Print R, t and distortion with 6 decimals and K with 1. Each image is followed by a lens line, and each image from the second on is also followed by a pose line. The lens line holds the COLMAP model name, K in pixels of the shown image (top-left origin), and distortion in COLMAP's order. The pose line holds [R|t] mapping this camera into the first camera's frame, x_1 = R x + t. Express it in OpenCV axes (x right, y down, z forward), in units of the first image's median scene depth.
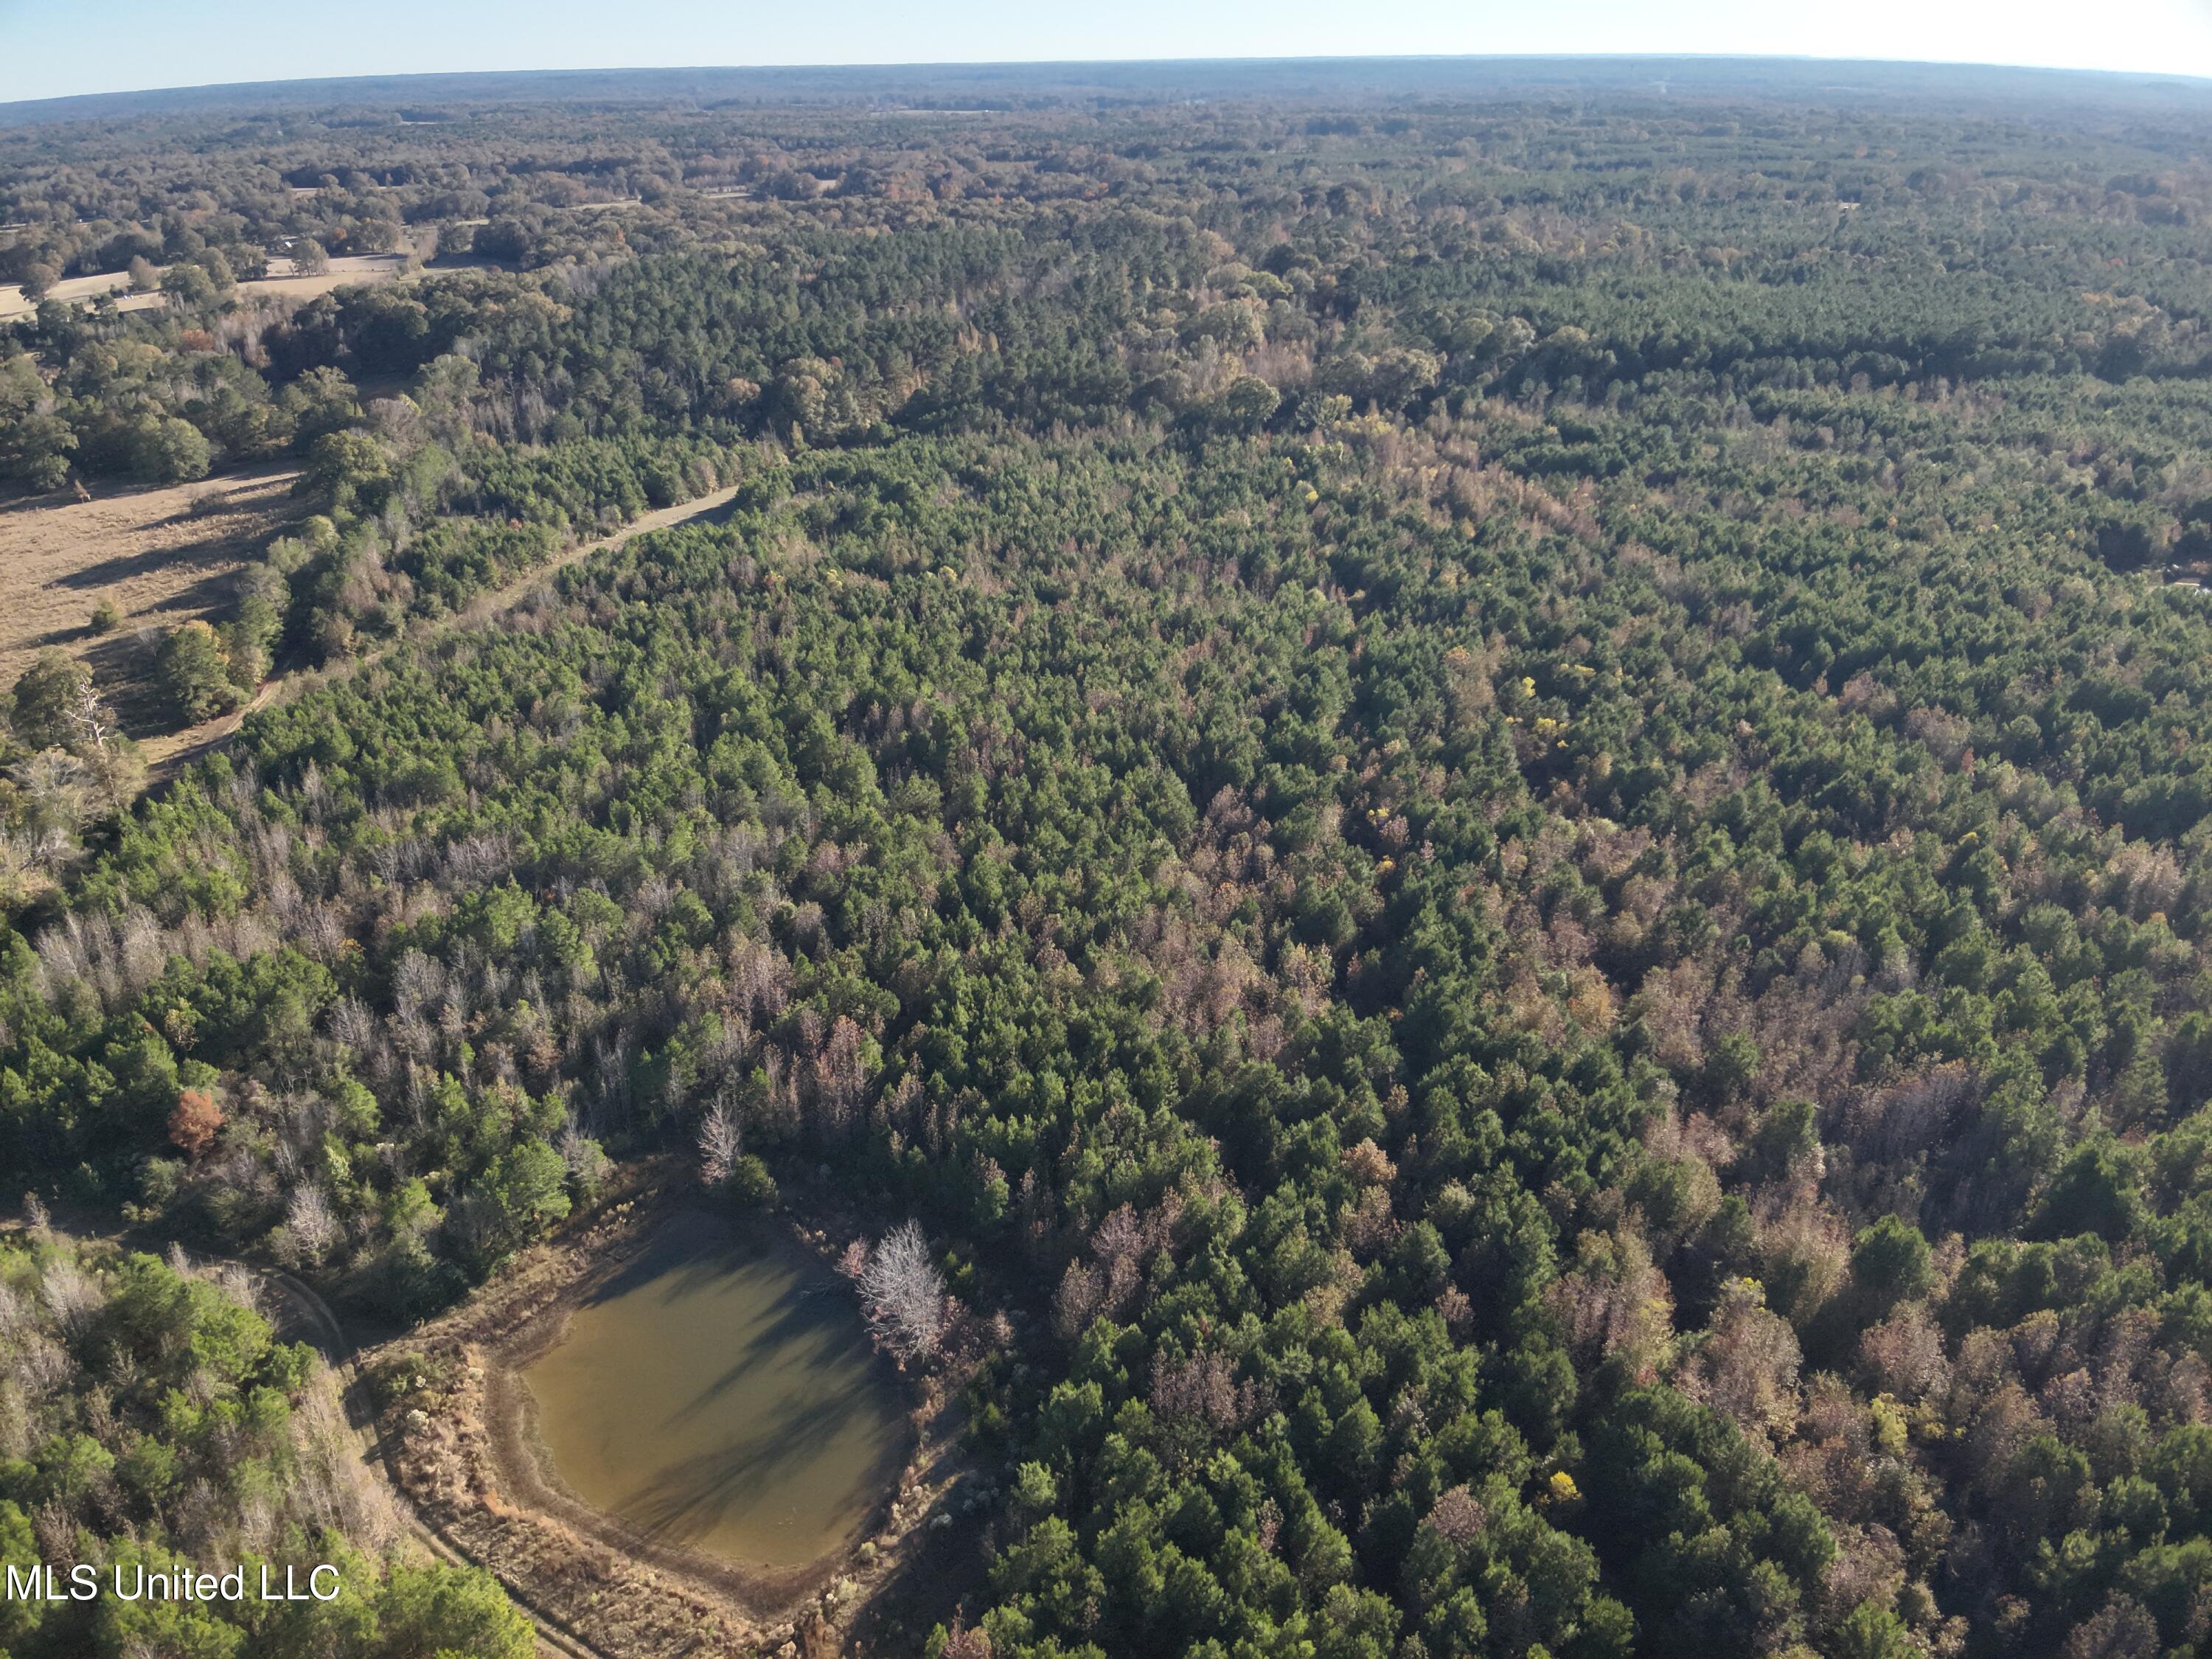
lens RADIAL K [[1598.1, 0, 1086.6], [0, 1598.1, 861.1], [0, 0, 1]] dist [0.118568, -0.216321]
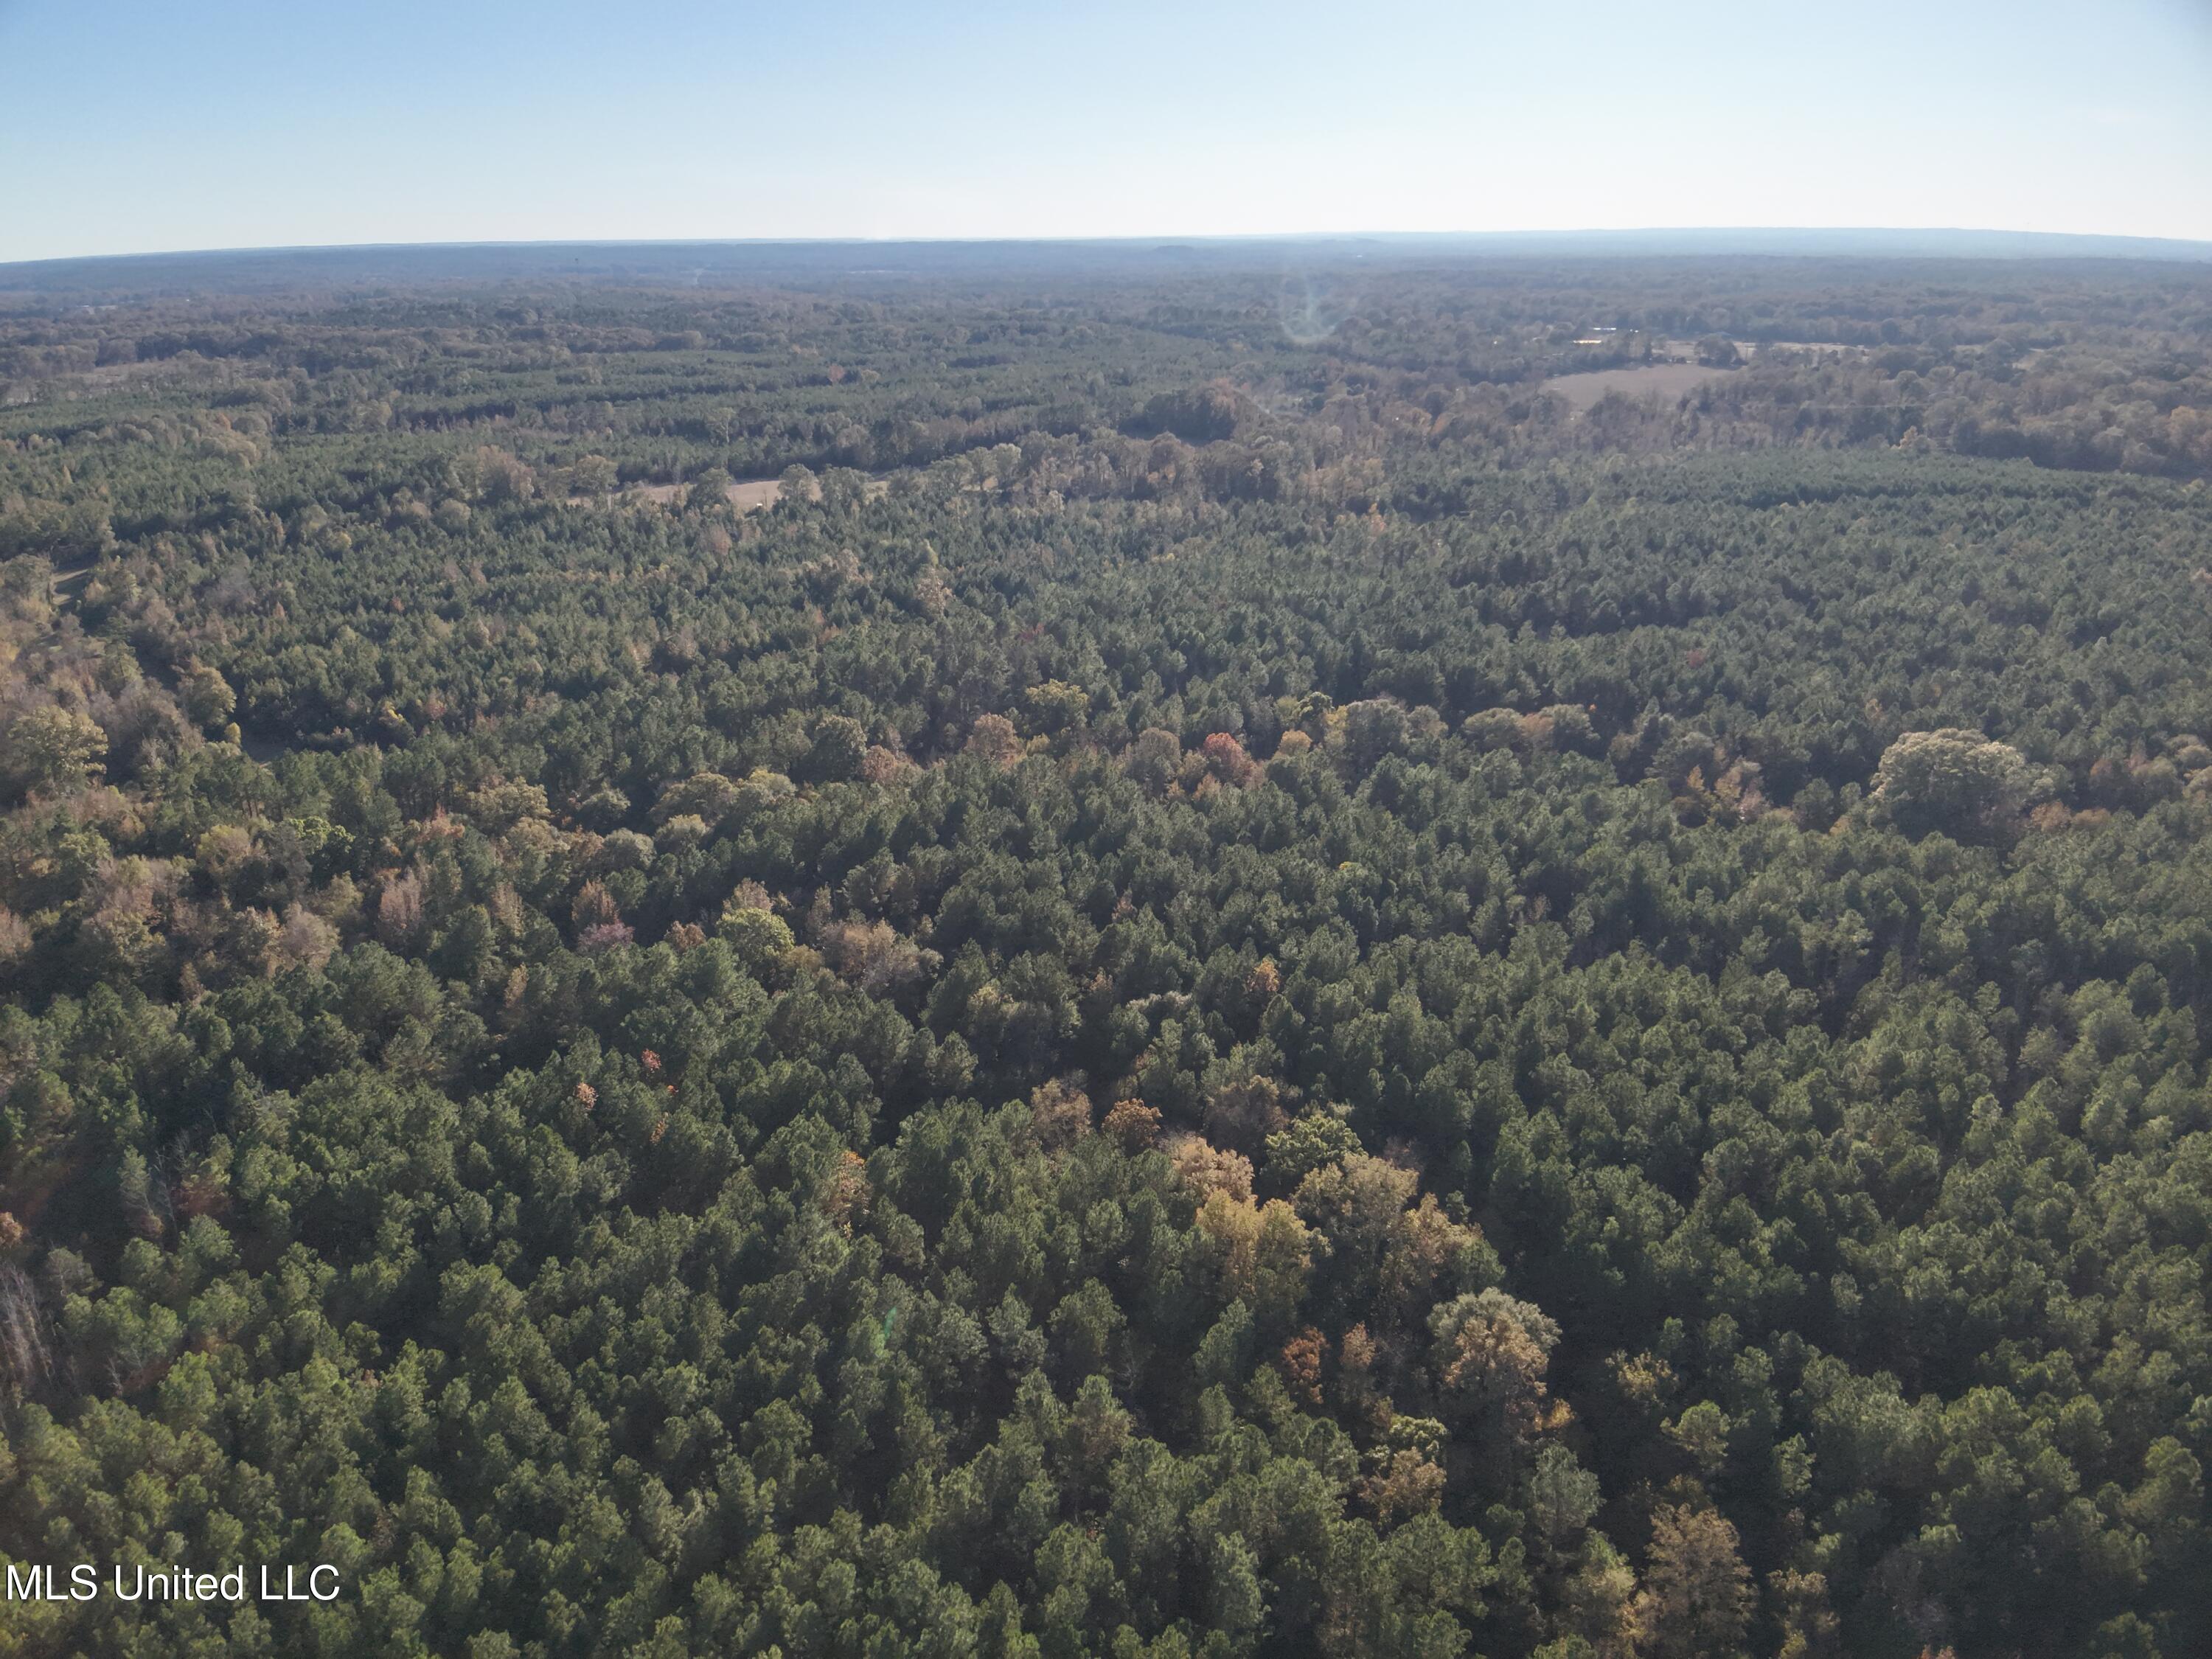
lens RADIAL K [[1598.1, 0, 1086.6], [0, 1598.1, 861.1], [0, 0, 1]] dist [0.118568, -0.216321]
pose [[0.875095, -0.174567, 0.451370, 0.644281], [0.216842, 0.975249, -0.043225, -0.510309], [-0.432652, 0.135701, 0.891290, 0.997260]]
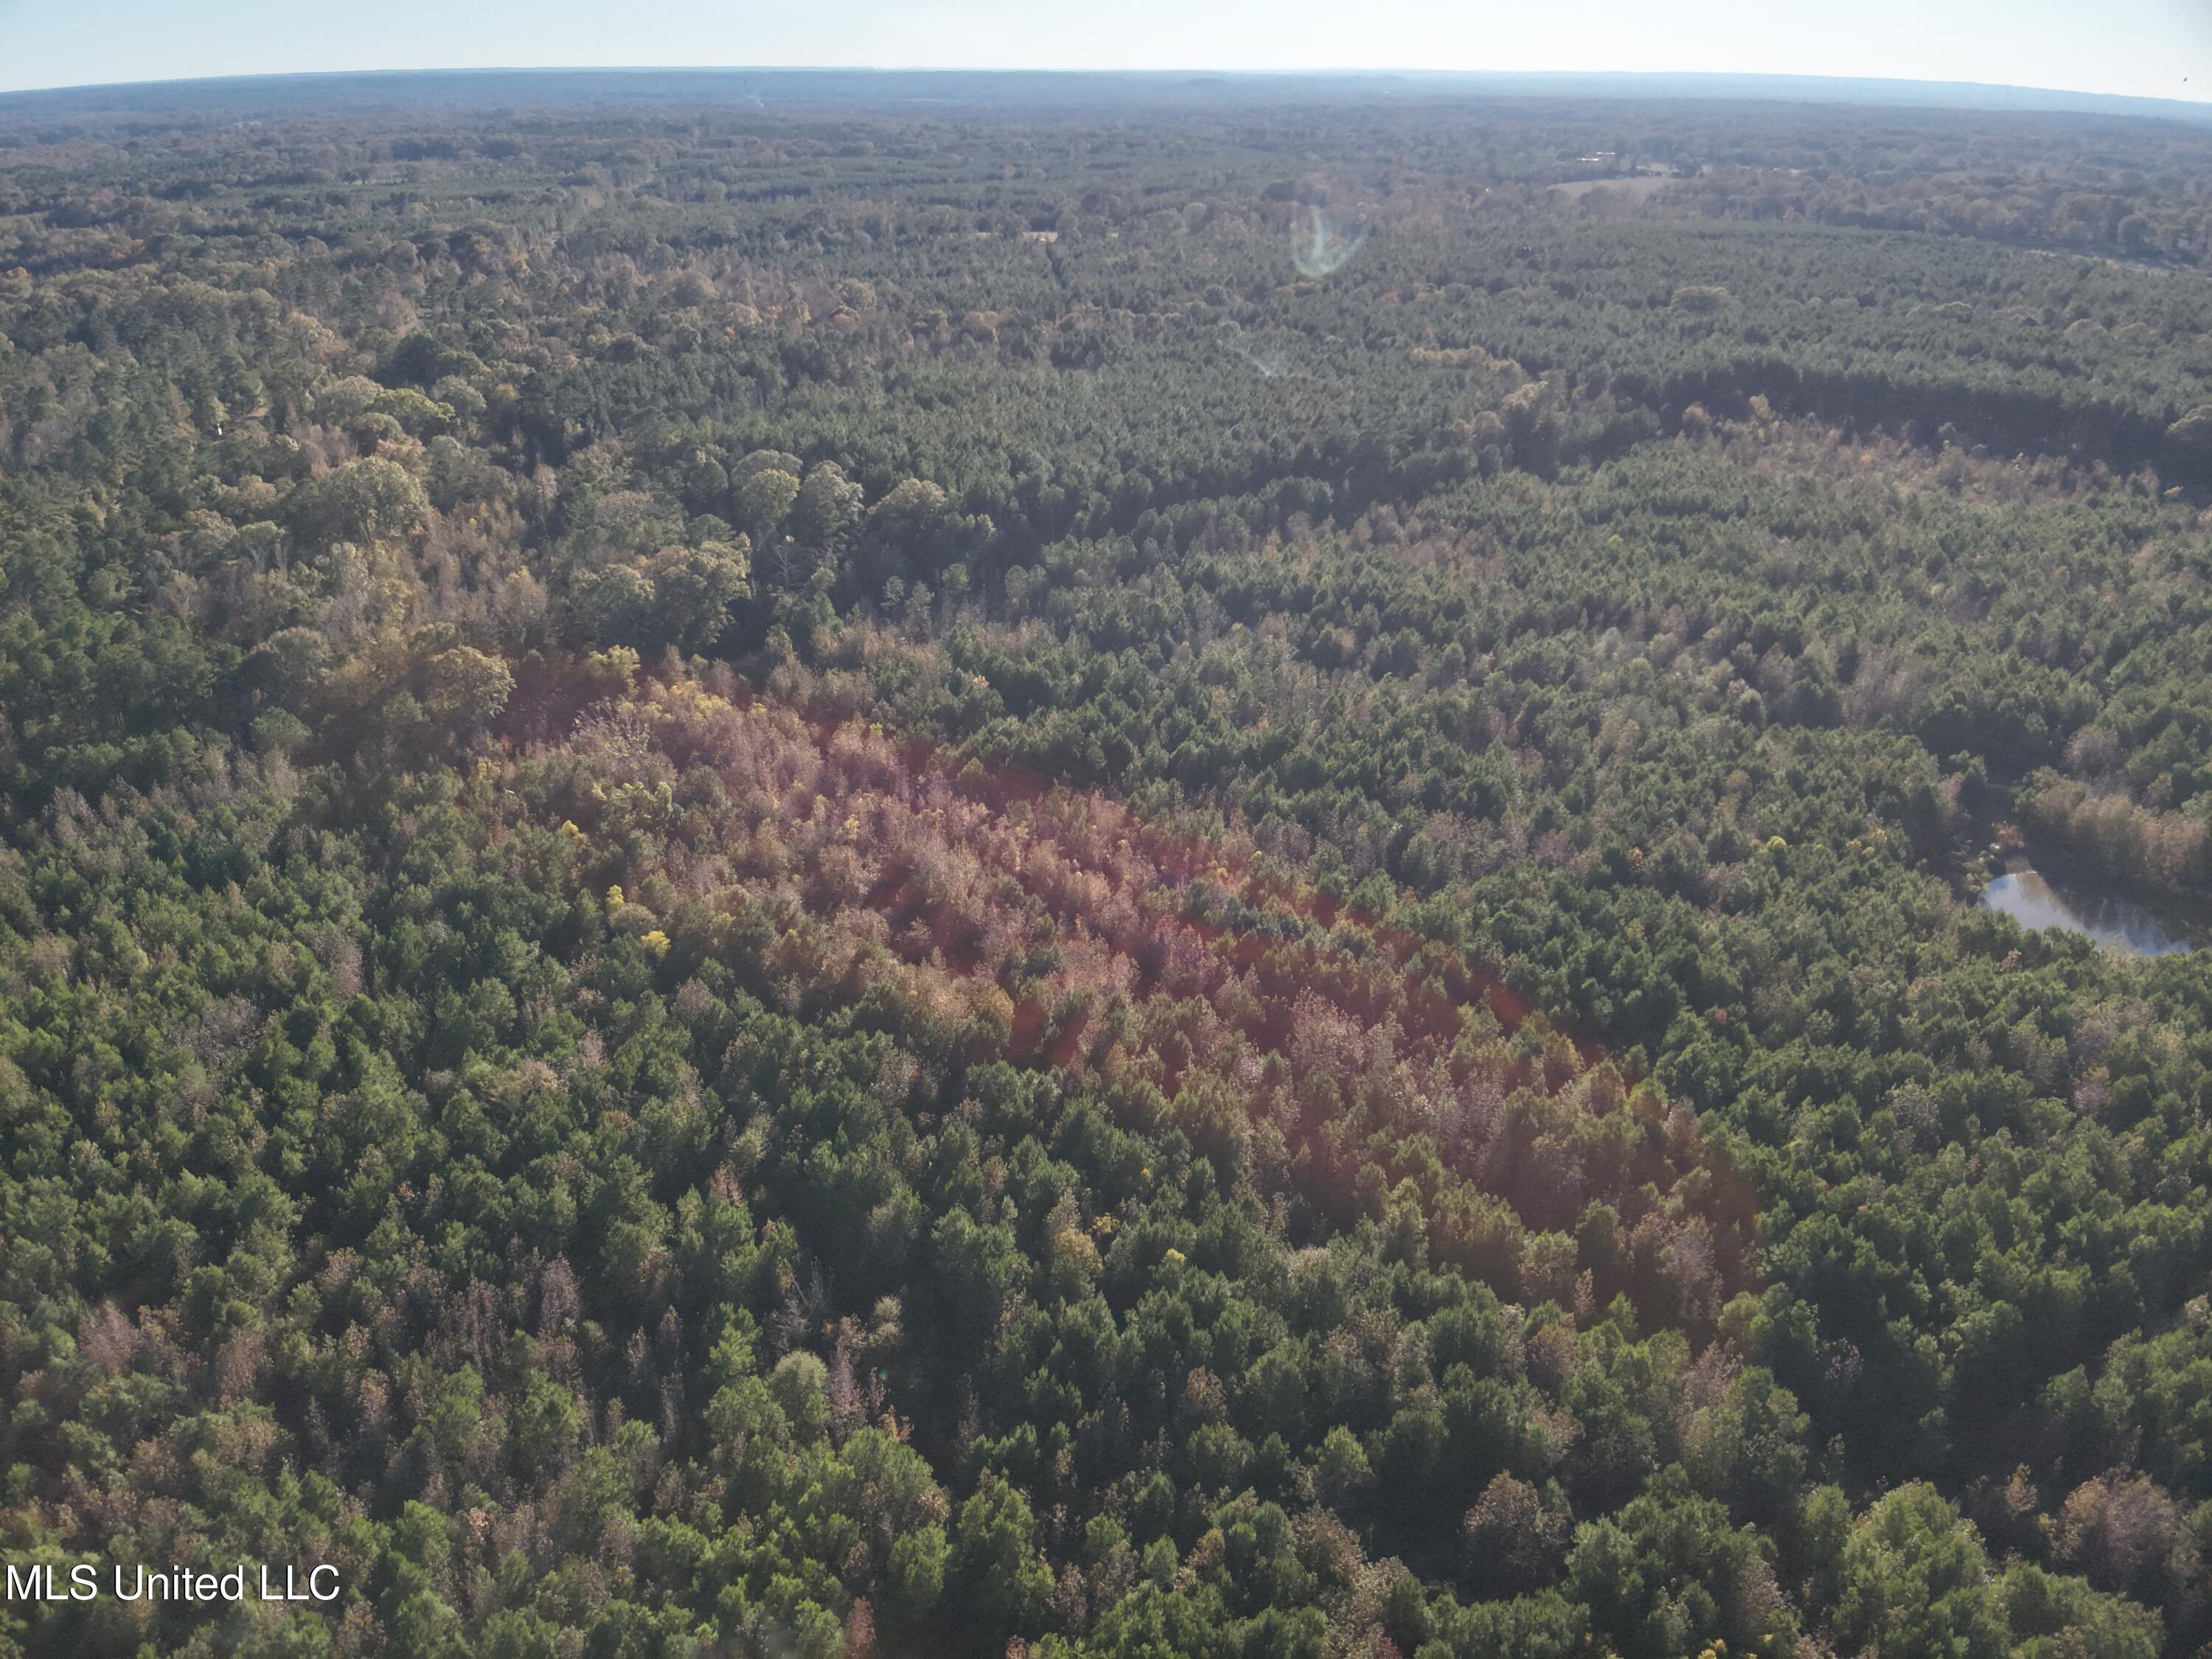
lens RADIAL K [[1598.1, 0, 1086.6], [0, 1598.1, 861.1], [0, 0, 1]] dist [0.118568, -0.216321]
pose [[0.877074, -0.199652, 0.436899, 0.035403], [0.202394, 0.978453, 0.040822, -0.201025], [-0.435635, 0.052621, 0.898584, 0.397698]]
